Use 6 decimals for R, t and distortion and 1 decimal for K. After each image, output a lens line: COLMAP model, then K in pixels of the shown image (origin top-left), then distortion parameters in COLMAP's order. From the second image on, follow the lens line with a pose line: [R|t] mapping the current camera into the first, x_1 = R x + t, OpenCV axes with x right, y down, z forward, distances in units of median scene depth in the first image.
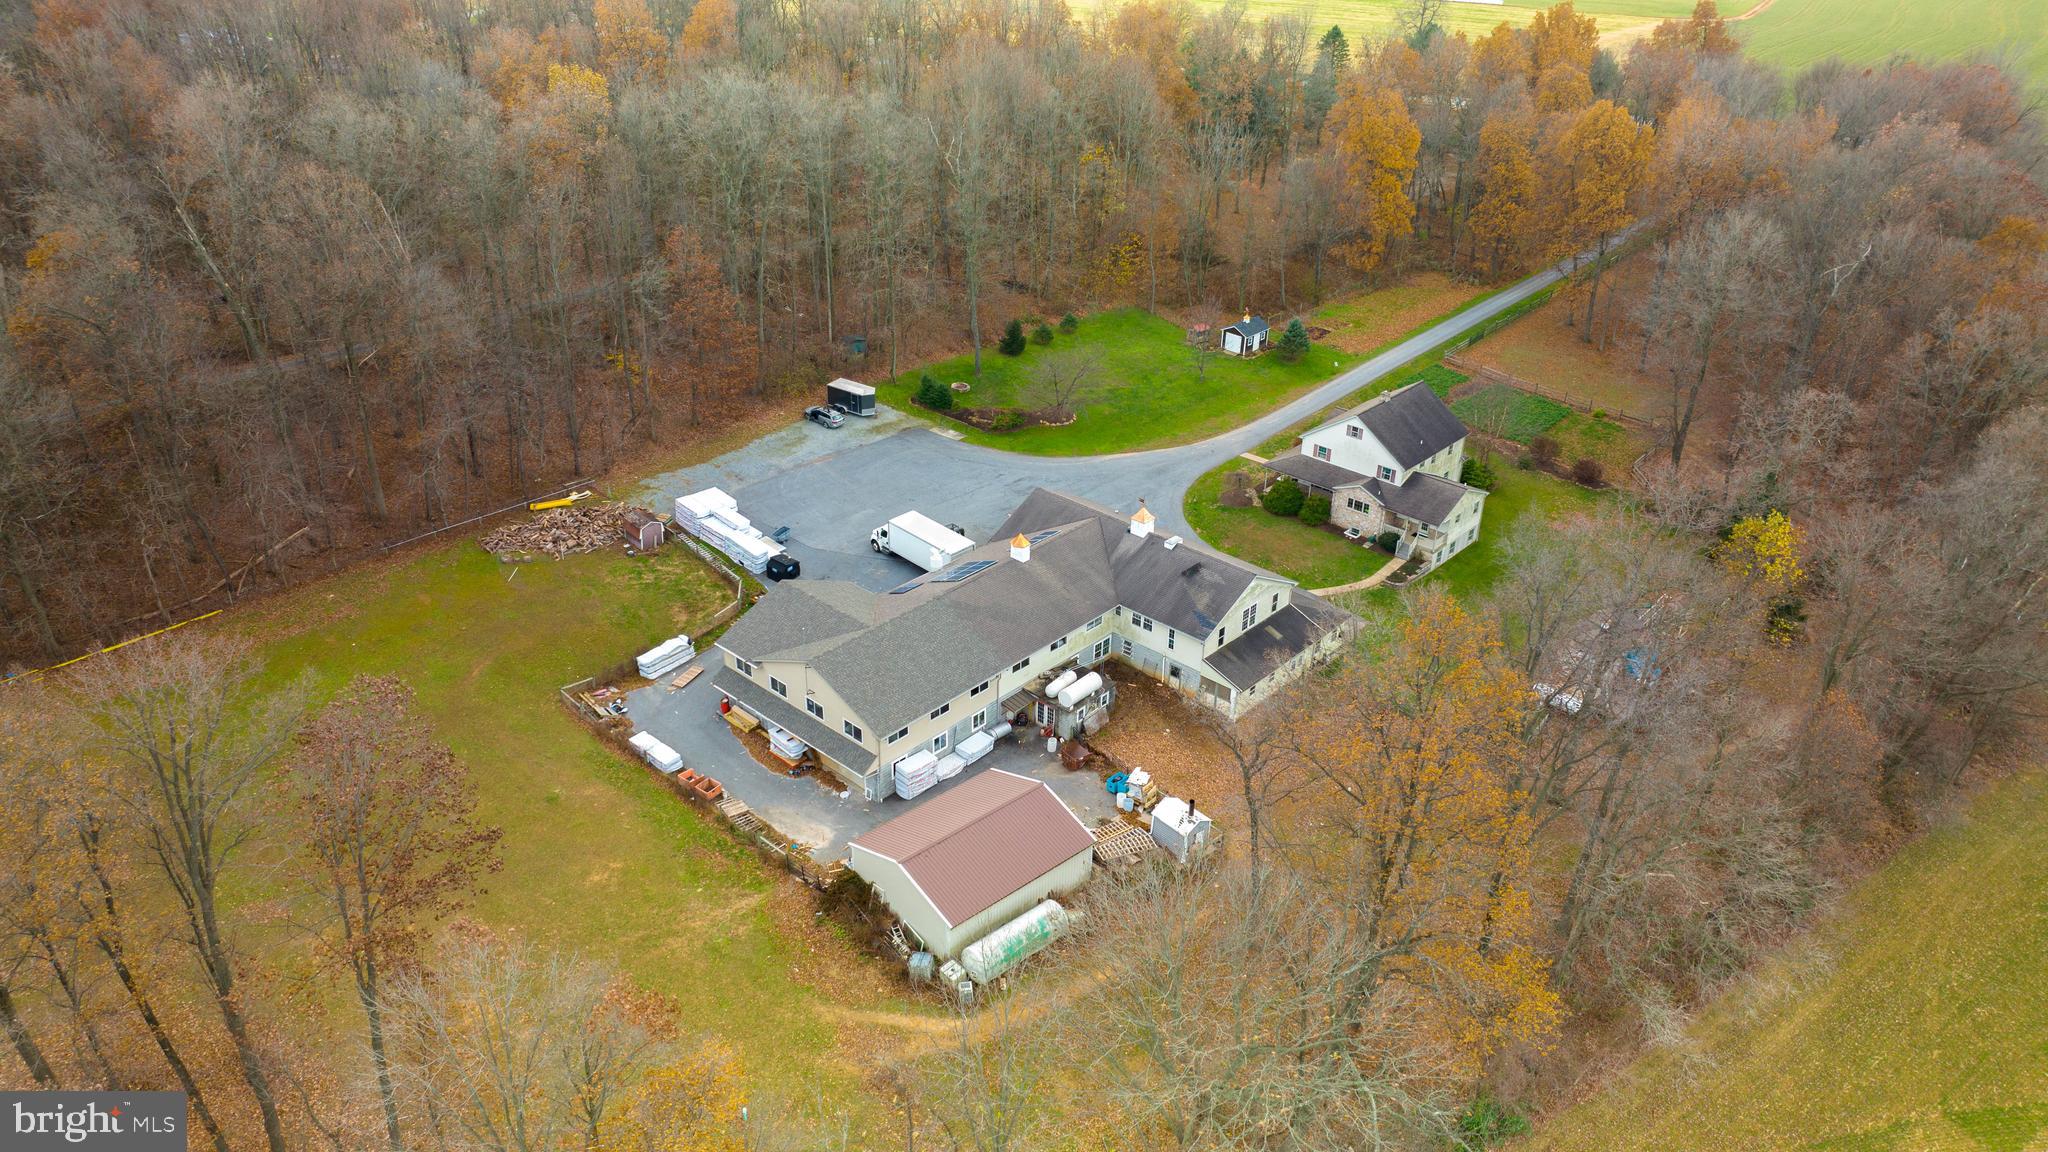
lens RADIAL K [[1448.7, 0, 1033.6], [0, 1448.7, 565.0], [0, 0, 1]] dist [-0.029037, 0.042518]
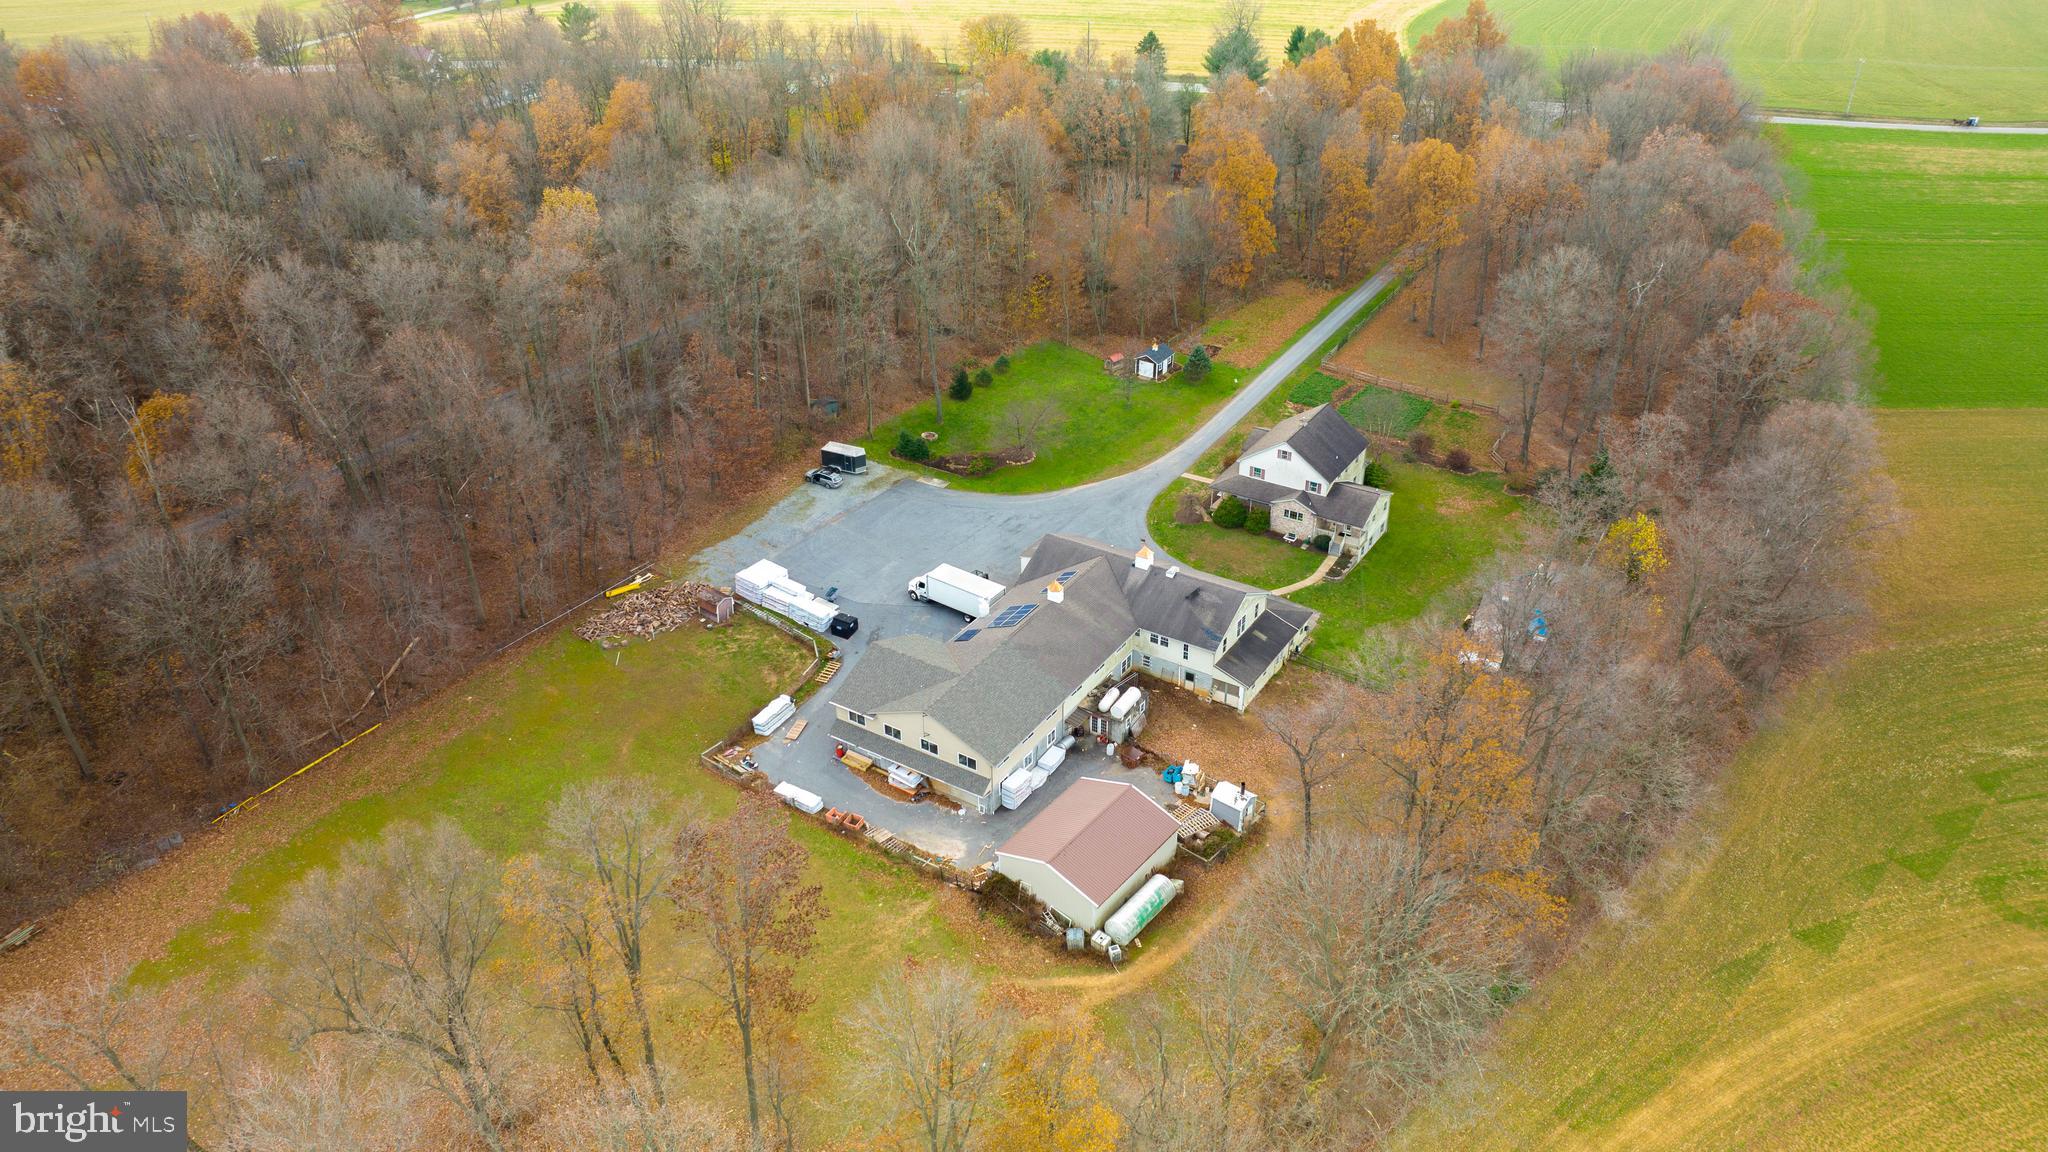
lens RADIAL K [[1448.7, 0, 1033.6], [0, 1448.7, 565.0], [0, 0, 1]] dist [-0.029037, 0.042518]
pose [[0.984537, -0.109734, 0.136546, -0.172147], [0.104325, 0.993471, 0.046180, -0.082903], [-0.140722, -0.031220, 0.989557, -0.188934]]
